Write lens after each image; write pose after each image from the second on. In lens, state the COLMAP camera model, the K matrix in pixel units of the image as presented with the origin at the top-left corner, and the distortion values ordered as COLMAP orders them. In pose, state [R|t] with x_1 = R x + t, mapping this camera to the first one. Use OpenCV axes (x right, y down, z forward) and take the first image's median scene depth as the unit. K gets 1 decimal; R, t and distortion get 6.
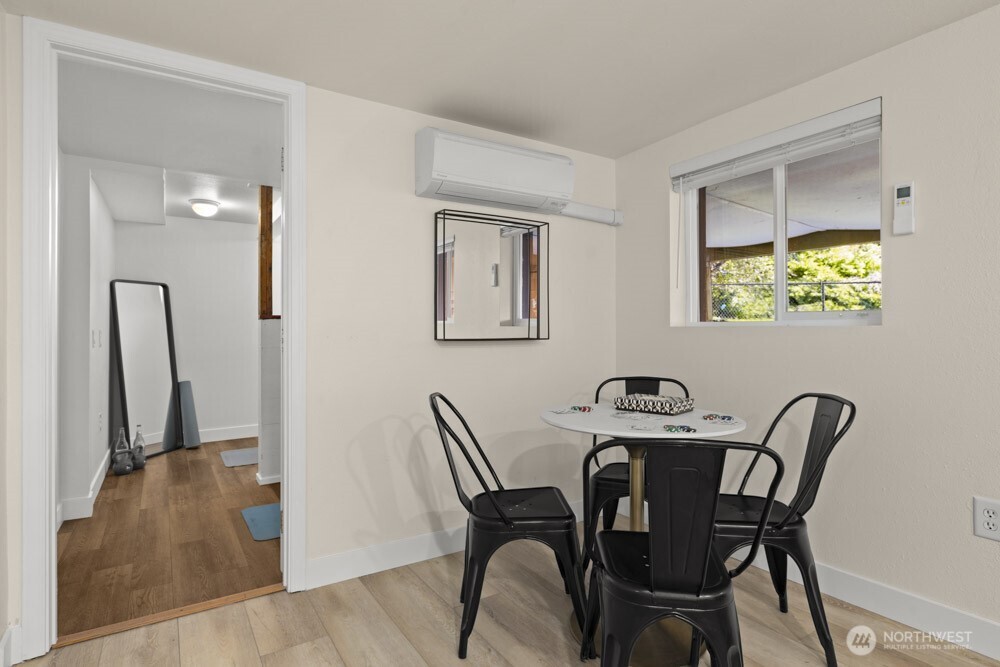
lens RADIAL K [[520.8, 0, 498.3], [0, 520.8, 329.9], [0, 0, 1]] dist [-0.007756, 0.002887]
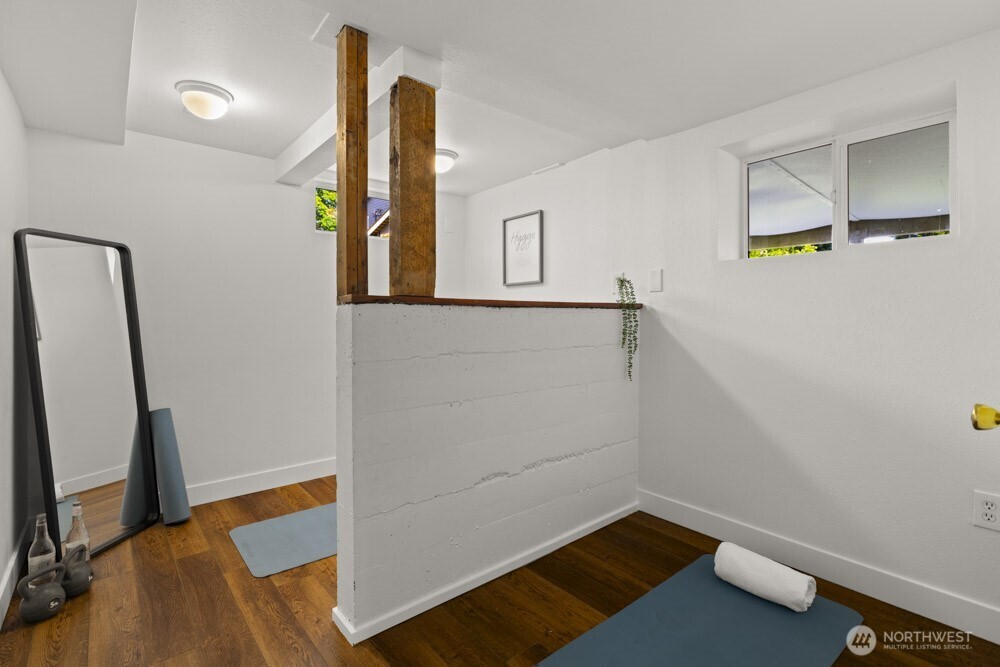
lens RADIAL K [[477.6, 0, 502.0], [0, 477.6, 332.1], [0, 0, 1]] dist [-0.002944, -0.000764]
pose [[0.992646, 0.002616, 0.121024, -0.313272], [-0.004597, 0.999860, 0.016094, -0.001384], [-0.120965, -0.016532, 0.992519, 0.456633]]
